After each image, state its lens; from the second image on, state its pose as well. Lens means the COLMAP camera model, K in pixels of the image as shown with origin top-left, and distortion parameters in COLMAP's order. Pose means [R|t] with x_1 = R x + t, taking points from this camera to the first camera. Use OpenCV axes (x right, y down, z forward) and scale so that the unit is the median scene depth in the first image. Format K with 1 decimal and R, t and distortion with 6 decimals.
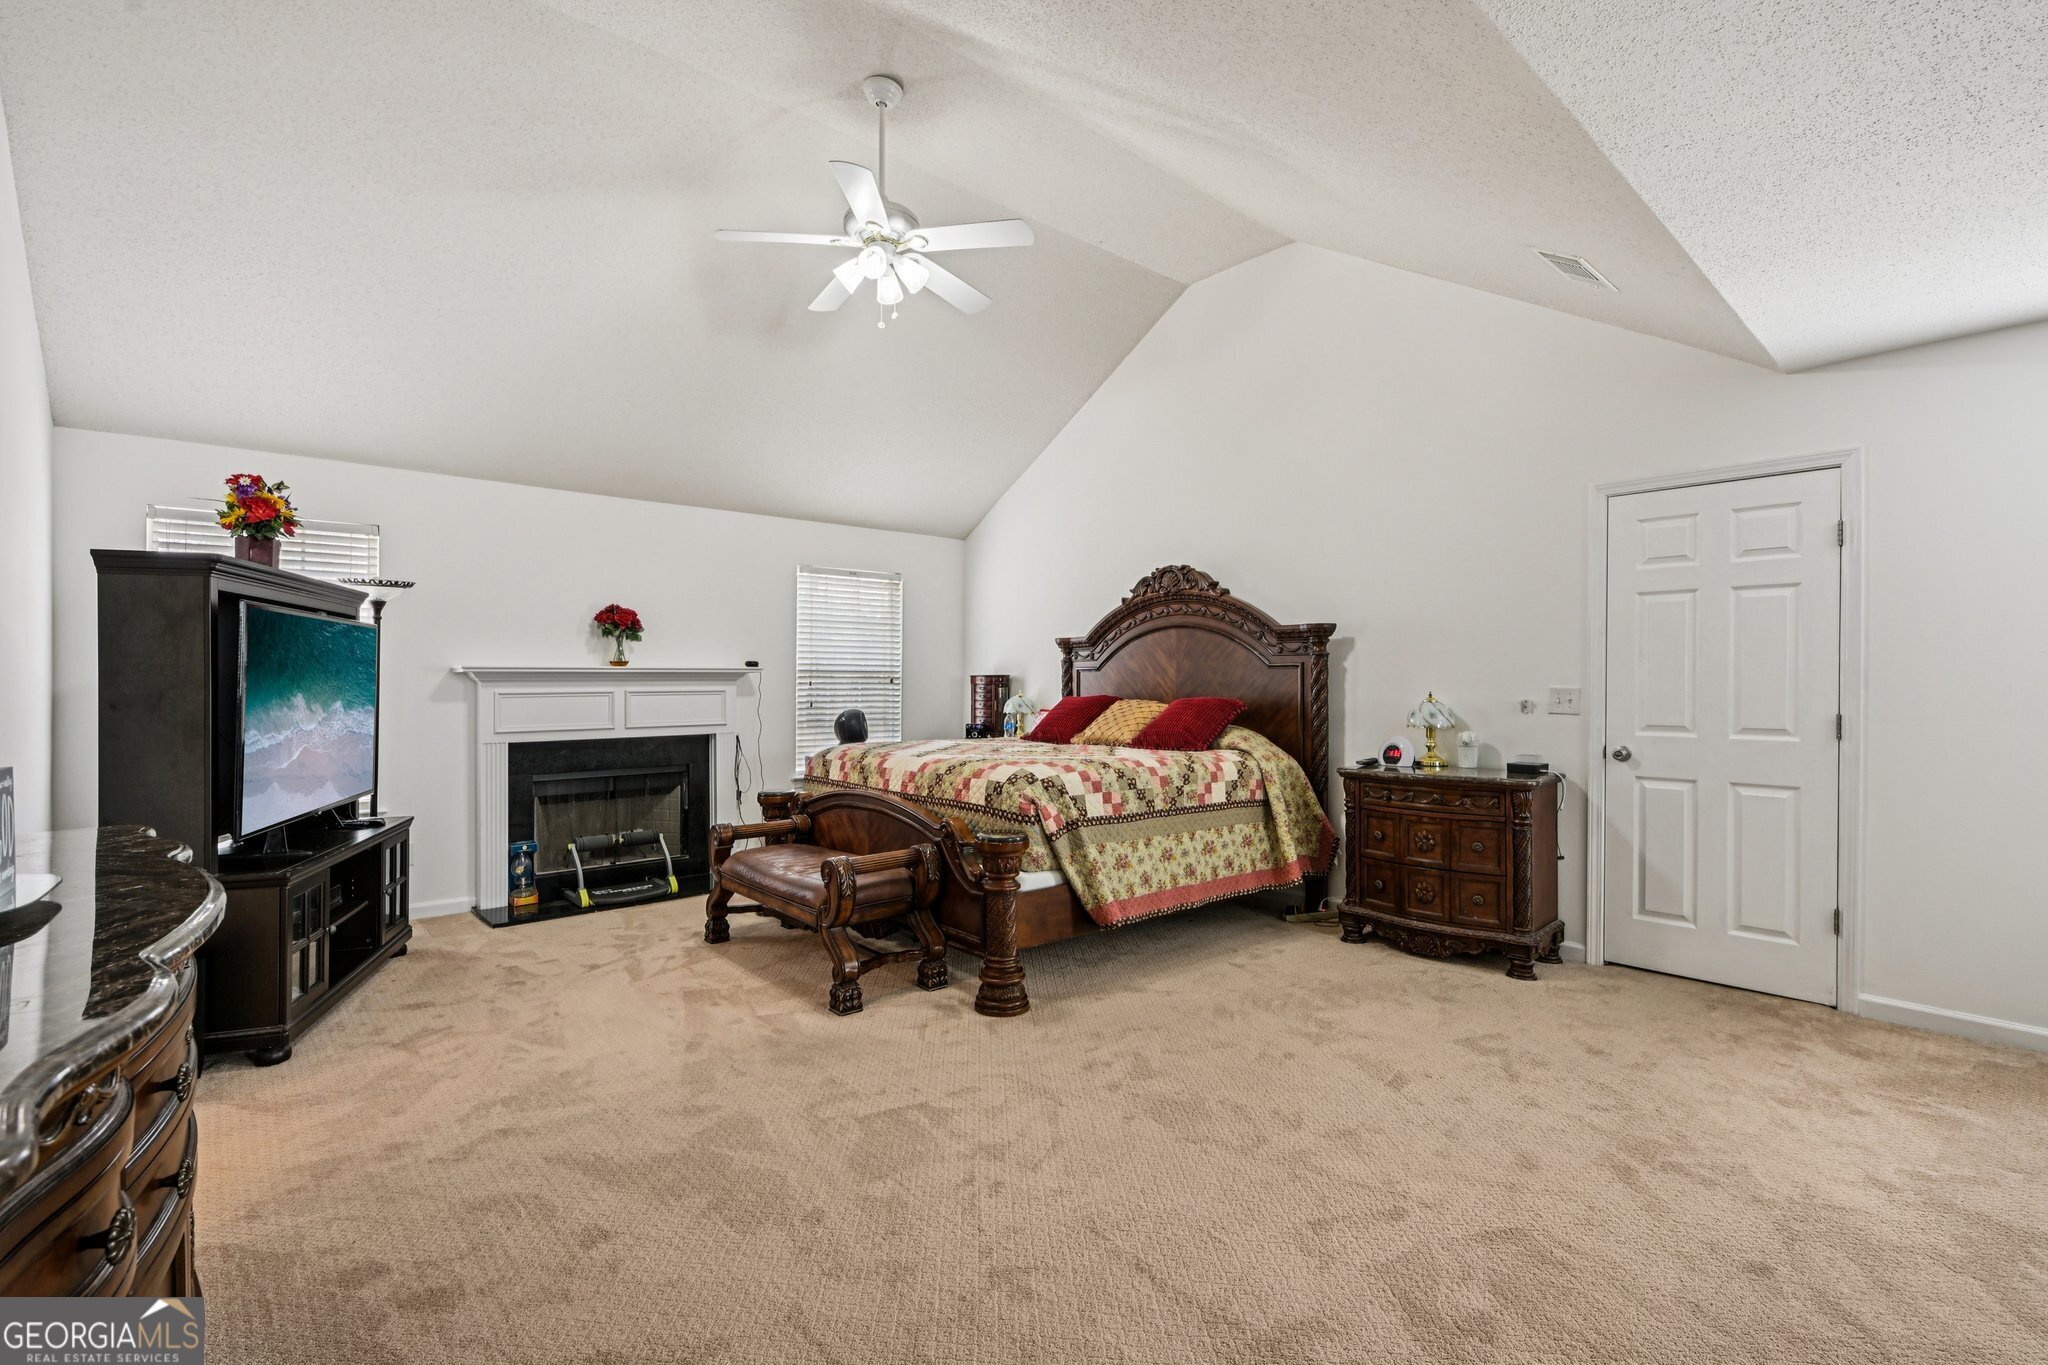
lens RADIAL K [[911.6, 0, 1024.0], [0, 911.6, 682.5], [0, 0, 1]] dist [0.002174, 0.000369]
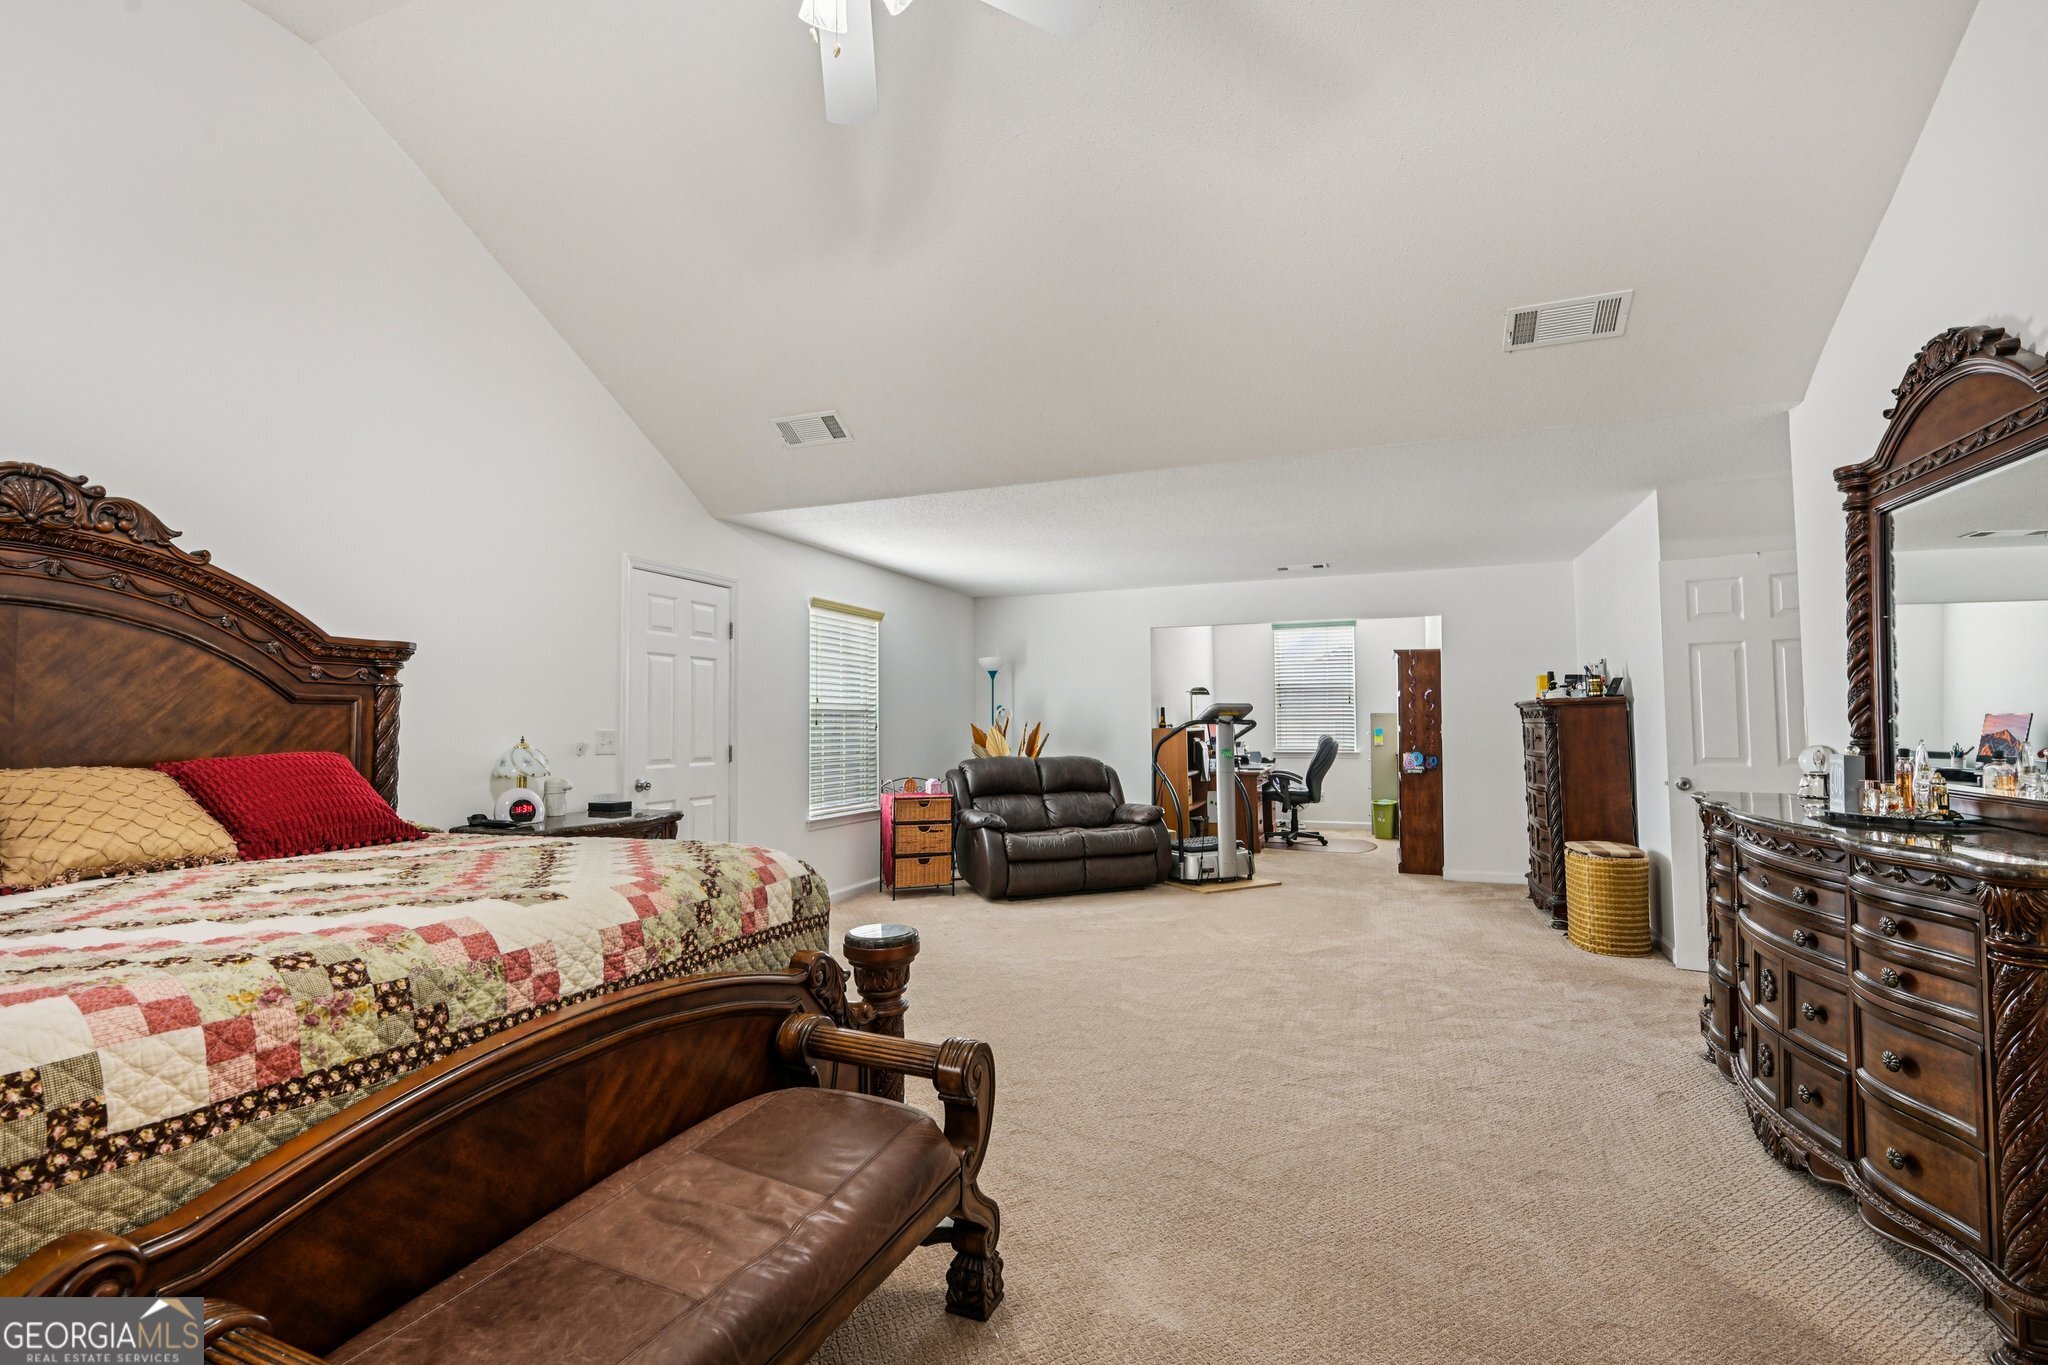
lens RADIAL K [[911.6, 0, 1024.0], [0, 911.6, 682.5], [0, 0, 1]] dist [0.002174, 0.000369]
pose [[-0.438942, 0.044402, 0.897417, -0.571314], [0.007517, 0.998925, -0.045748, 0.002267], [-0.898484, -0.013335, -0.438804, 0.958692]]
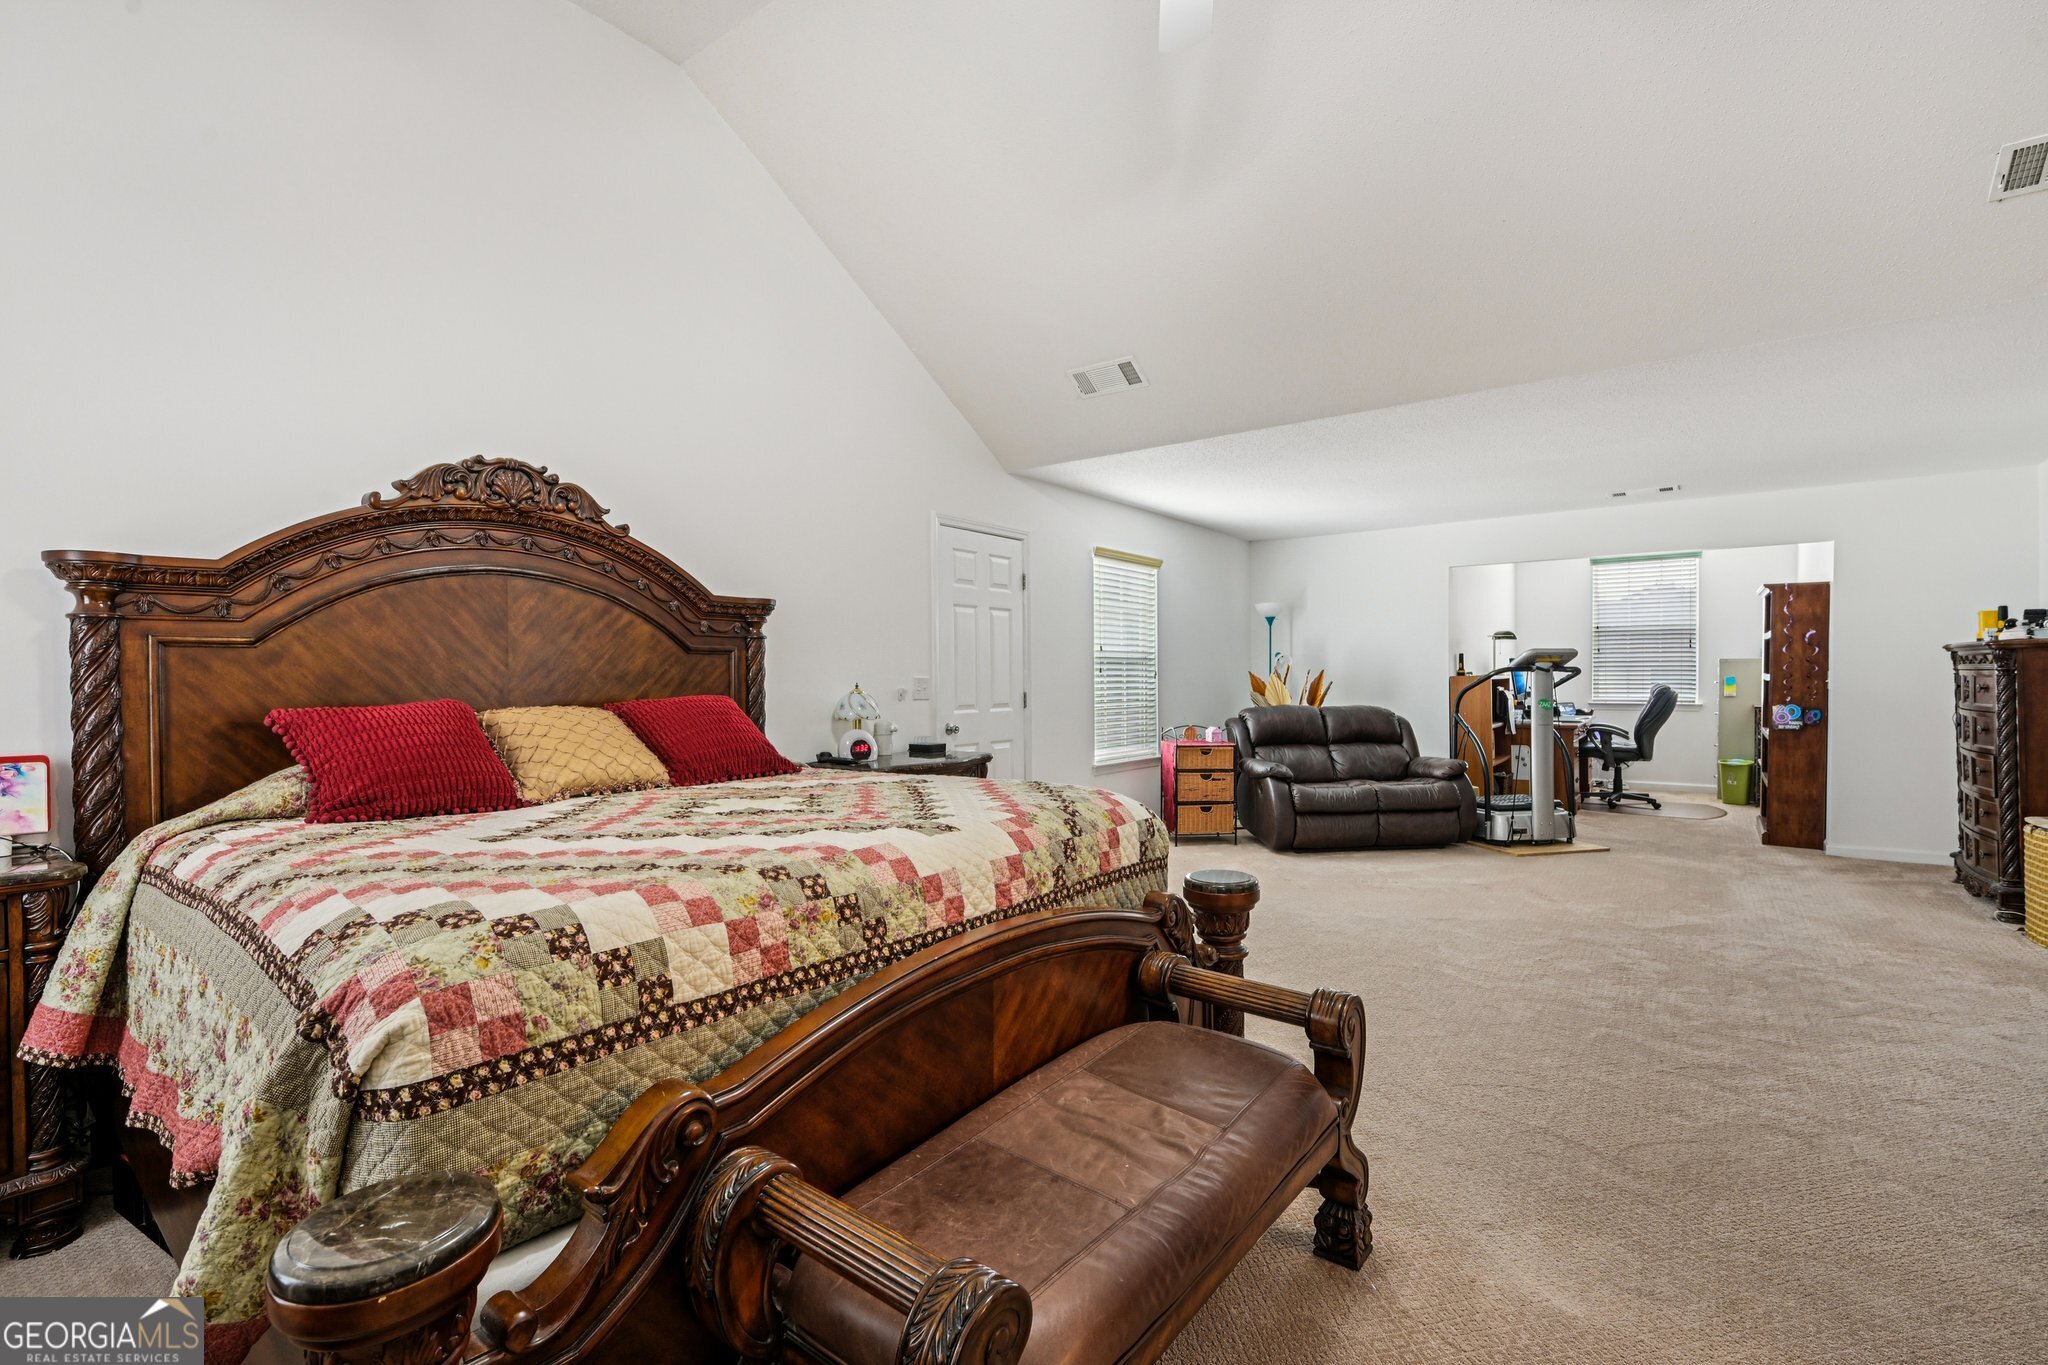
lens RADIAL K [[911.6, 0, 1024.0], [0, 911.6, 682.5], [0, 0, 1]] dist [0.002174, 0.000369]
pose [[-0.186114, -0.007538, 0.982499, -0.553074], [0.007463, 0.999931, 0.009086, 0.002616], [-0.982500, 0.009024, -0.186045, 1.013189]]
